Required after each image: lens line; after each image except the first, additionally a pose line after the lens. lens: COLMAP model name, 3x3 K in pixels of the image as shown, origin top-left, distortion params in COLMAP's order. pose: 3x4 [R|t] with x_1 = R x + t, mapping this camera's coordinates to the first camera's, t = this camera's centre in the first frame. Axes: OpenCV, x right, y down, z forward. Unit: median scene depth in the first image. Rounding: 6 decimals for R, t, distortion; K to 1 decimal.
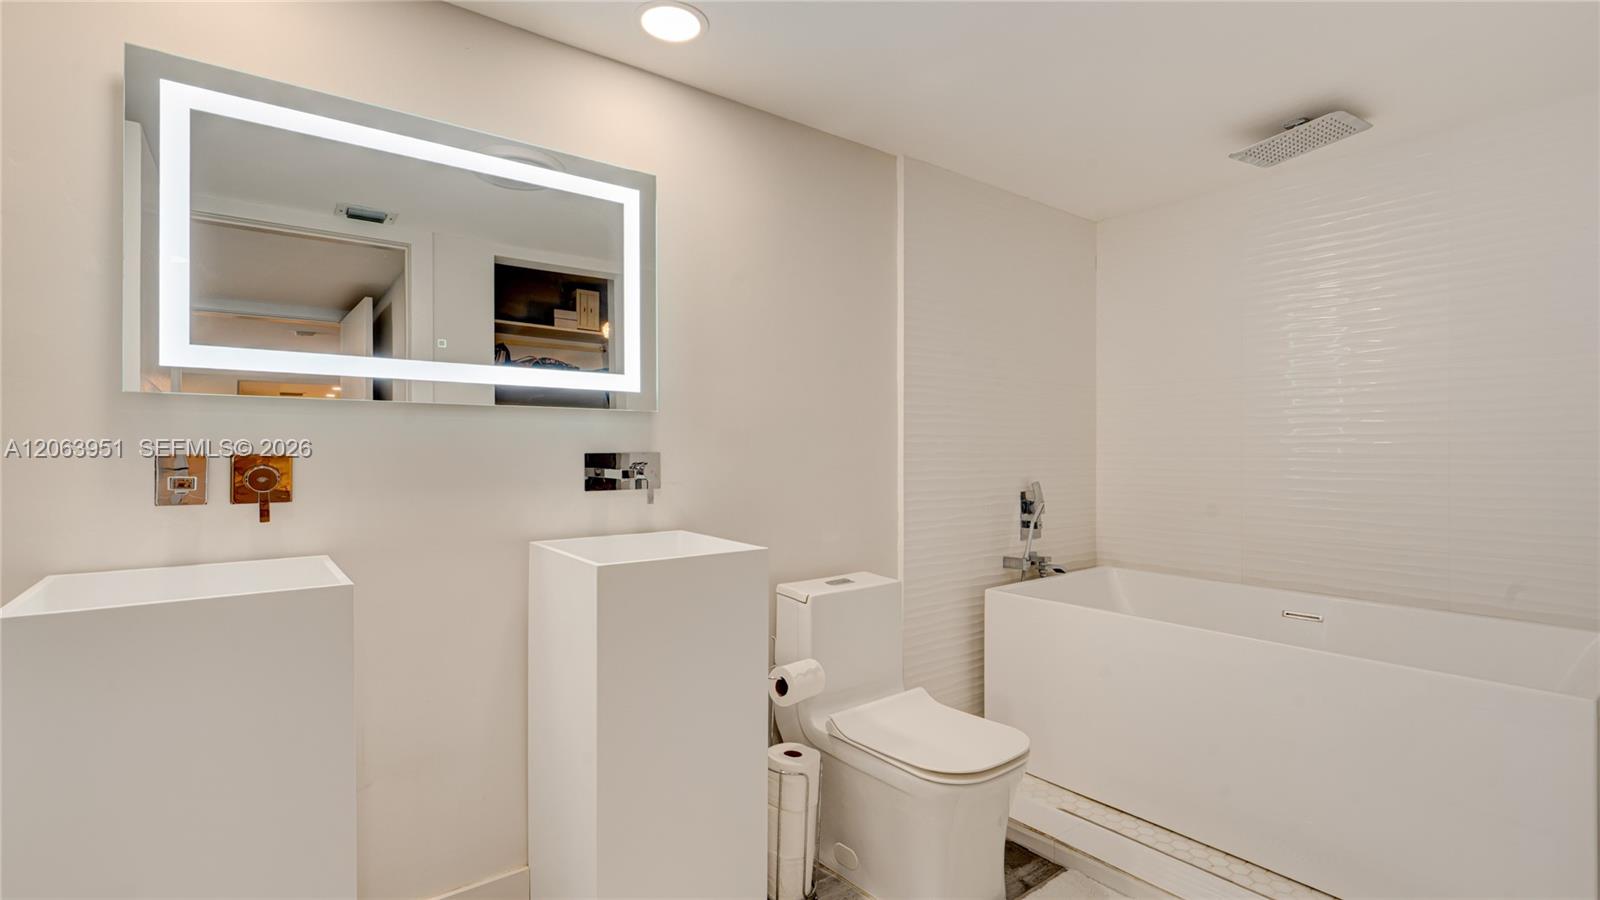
lens RADIAL K [[761.0, 0, 804.6], [0, 761.0, 455.2], [0, 0, 1]] dist [-0.003737, 0.000973]
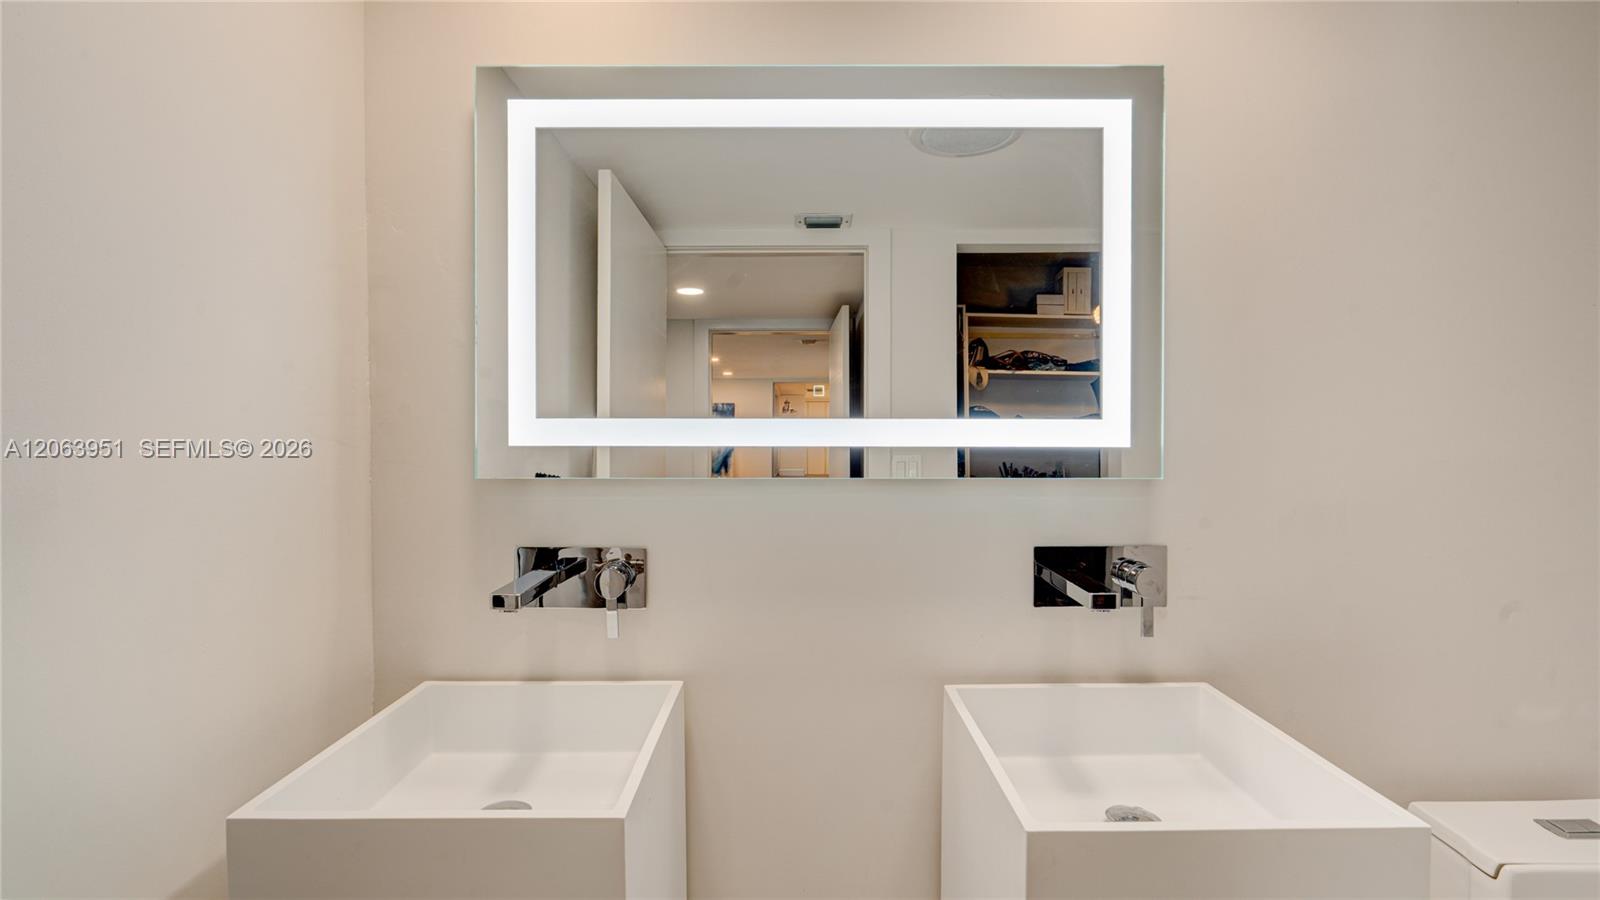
lens RADIAL K [[743.6, 0, 798.5], [0, 743.6, 448.5], [0, 0, 1]] dist [0.000410, 0.001173]
pose [[0.794009, 0.014447, -0.607734, -0.066768], [0.002328, 0.999638, 0.026804, -0.092330], [0.607901, -0.022697, 0.793688, 0.367801]]
